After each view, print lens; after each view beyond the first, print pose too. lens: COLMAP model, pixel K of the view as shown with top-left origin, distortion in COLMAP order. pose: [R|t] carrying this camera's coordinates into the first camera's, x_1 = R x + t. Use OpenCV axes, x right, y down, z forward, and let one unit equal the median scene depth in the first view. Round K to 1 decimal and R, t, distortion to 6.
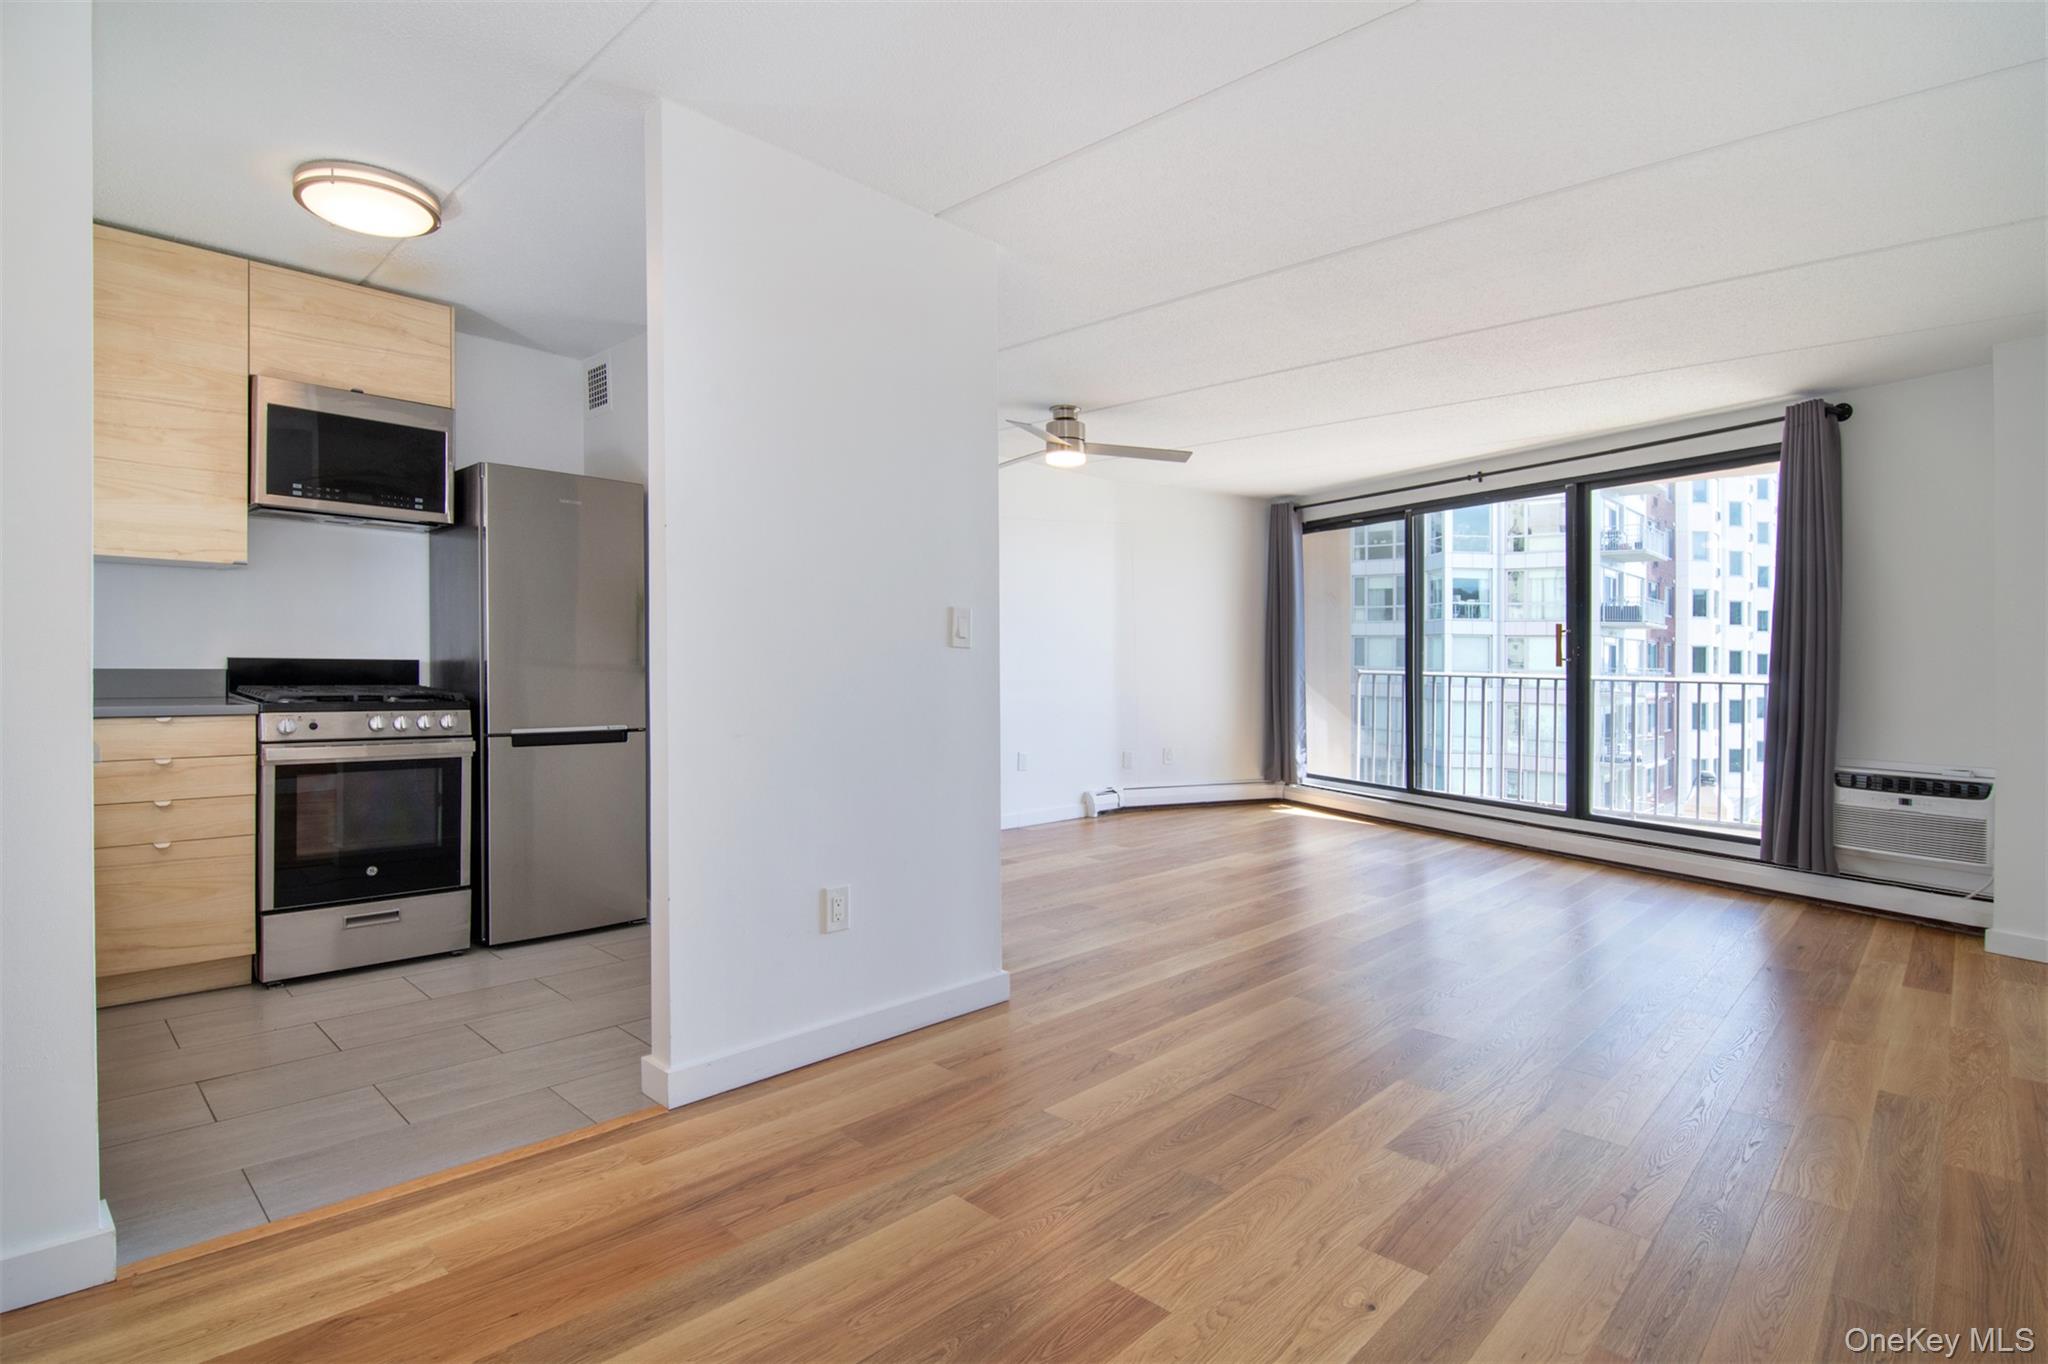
lens RADIAL K [[1039.4, 0, 1005.3], [0, 1039.4, 690.9], [0, 0, 1]] dist [-0.005594, -0.019196]
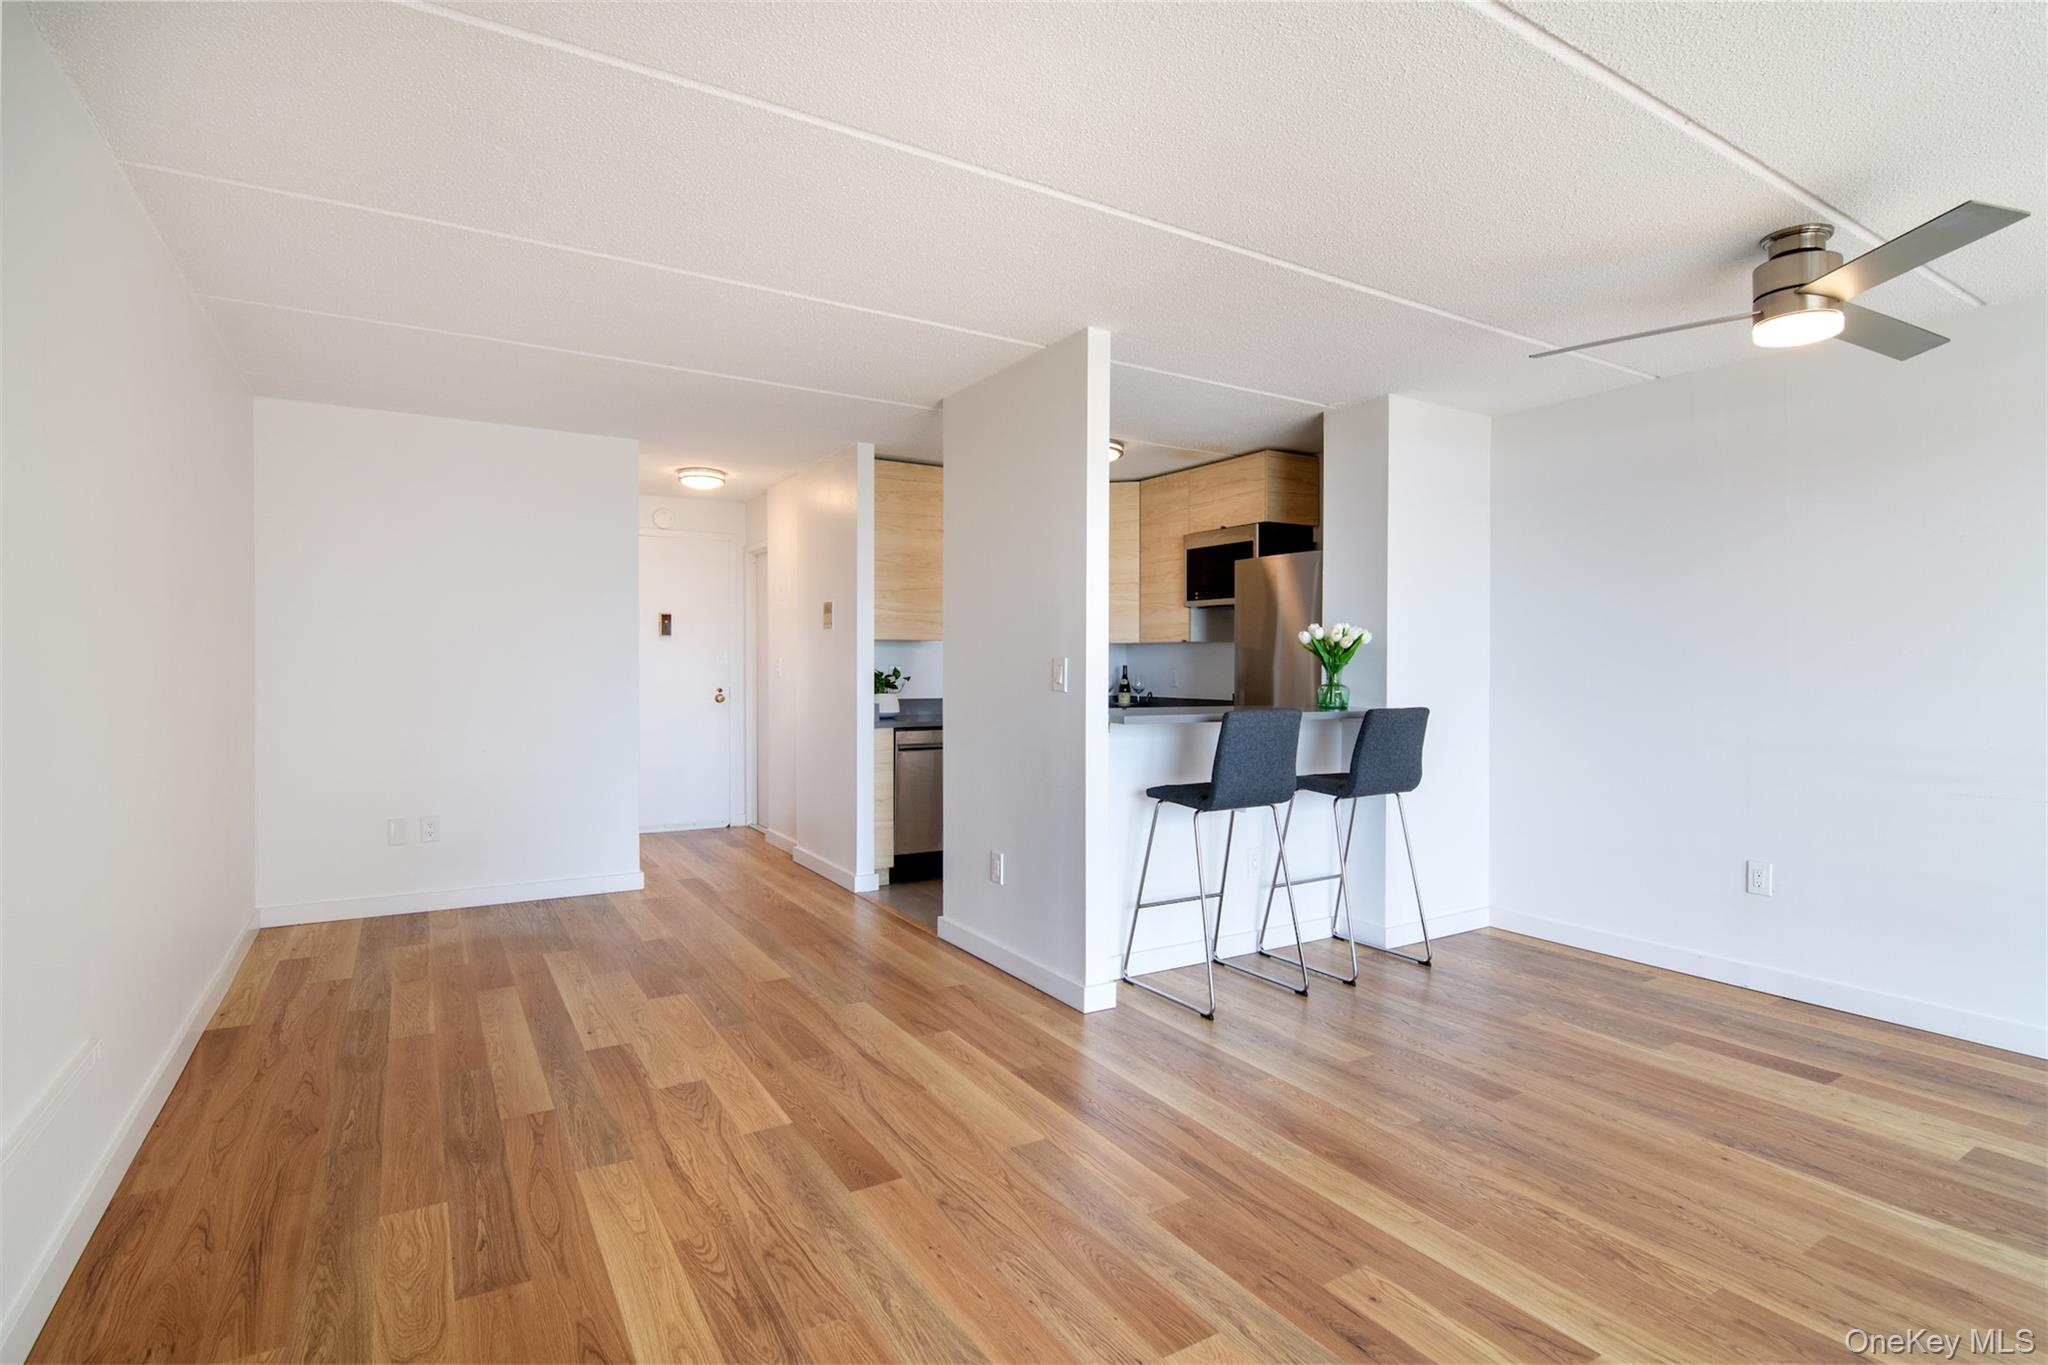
lens RADIAL K [[1010.8, 0, 1020.4], [0, 1010.8, 719.8], [0, 0, 1]] dist [-0.000377, -0.000123]
pose [[-0.271672, 0.037030, -0.961677, 0.955671], [-0.028760, 0.998501, 0.046572, -0.056432], [0.961960, 0.040310, -0.270199, 1.111705]]
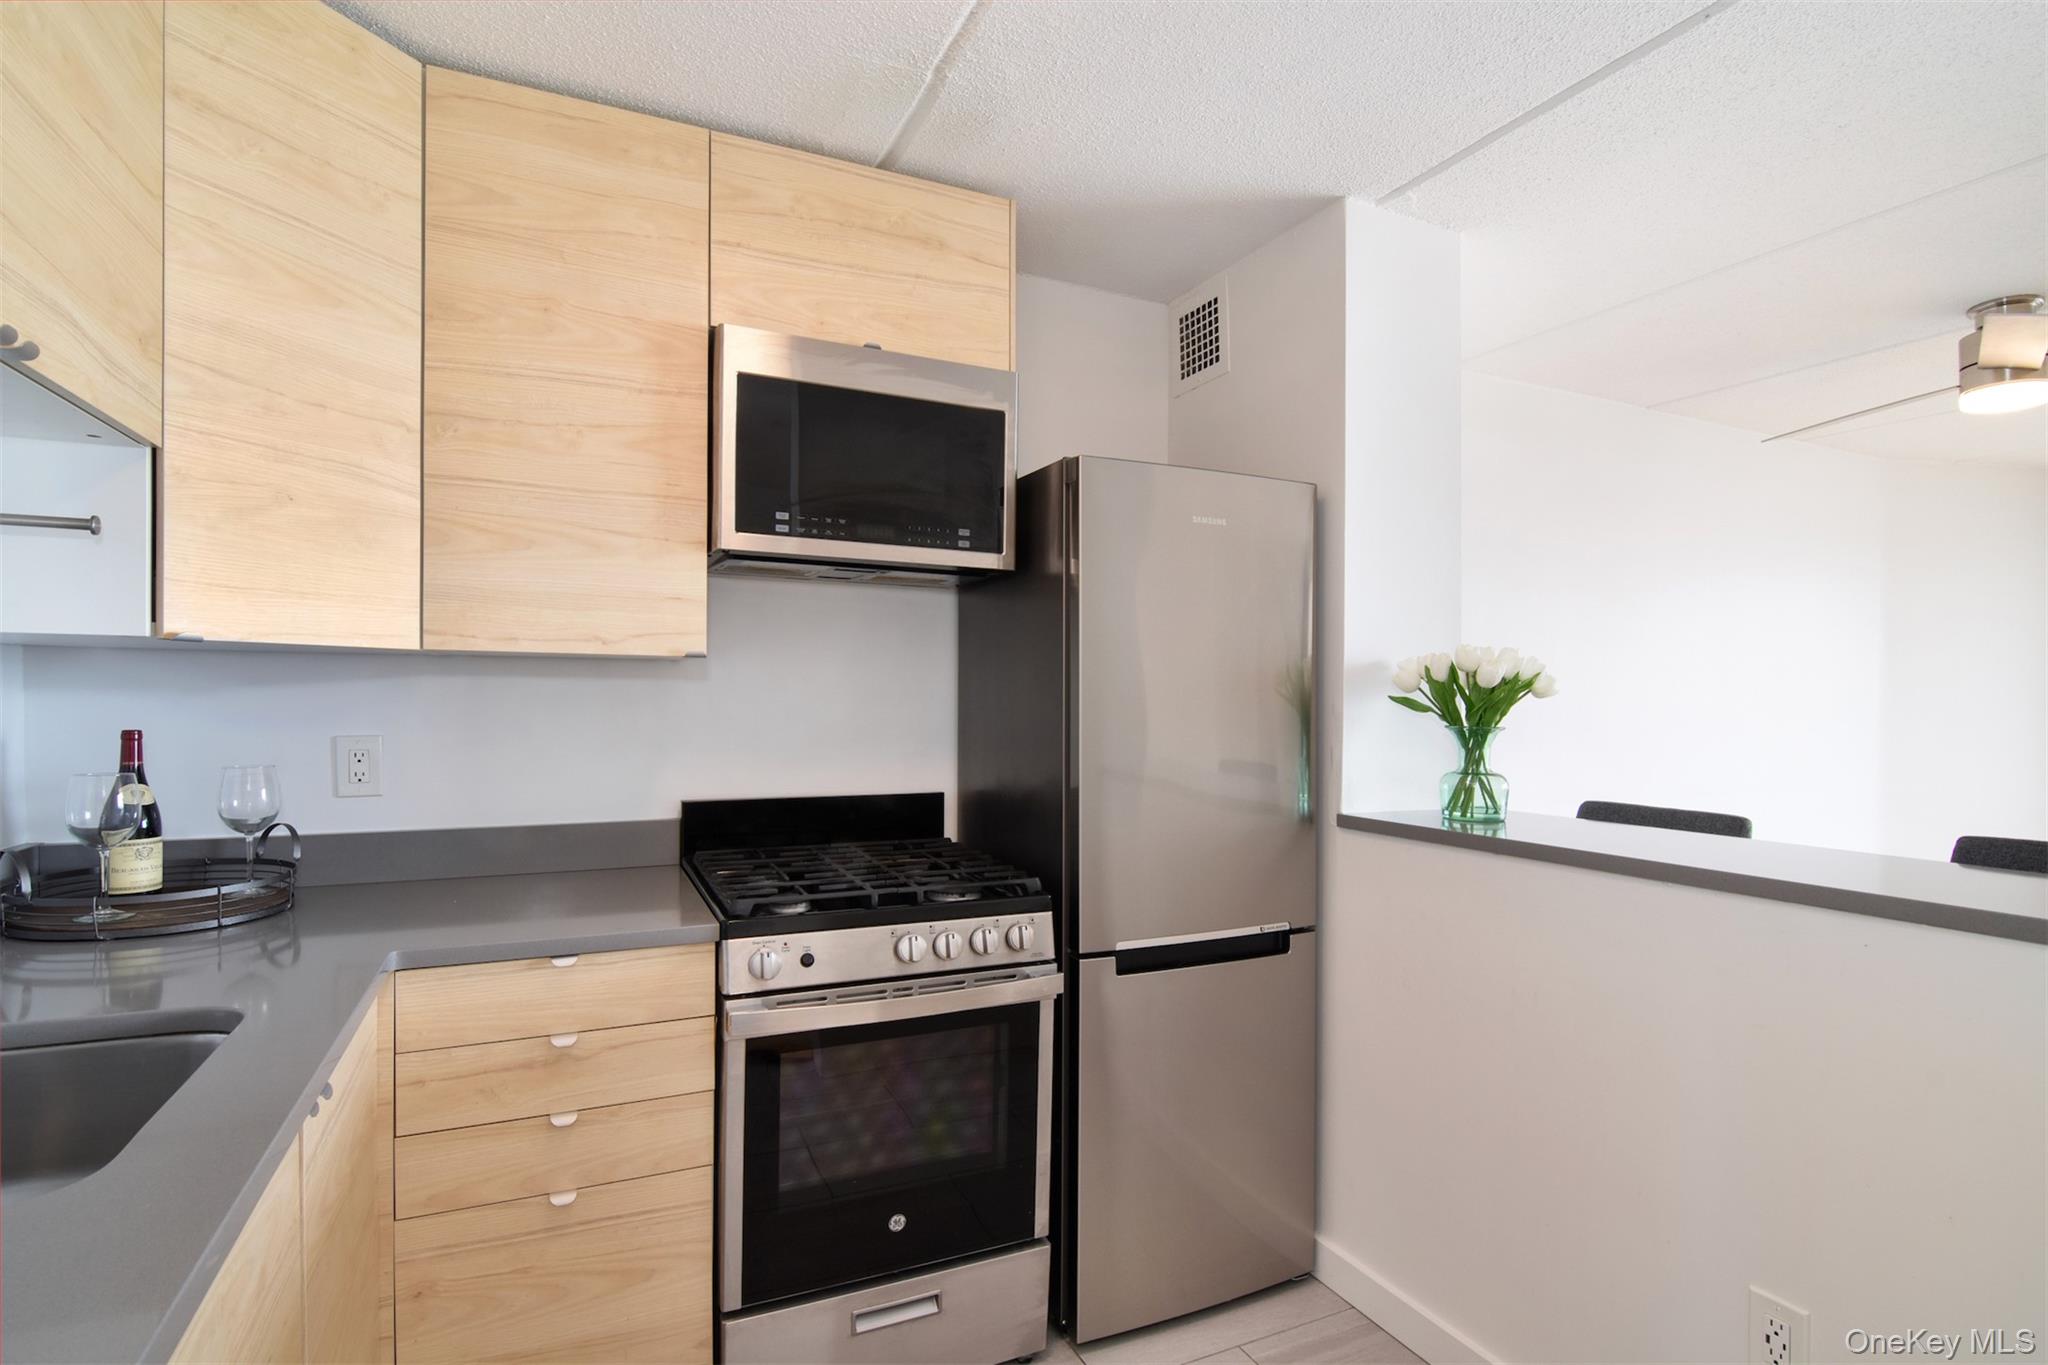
lens RADIAL K [[1034.1, 0, 983.0], [0, 1034.1, 691.3], [0, 0, 1]] dist [-0.010622, -0.018018]
pose [[0.931746, -0.007945, -0.363023, -0.356311], [-0.003719, 0.999499, -0.031420, -0.080289], [0.363091, 0.030626, 0.931250, 0.484423]]
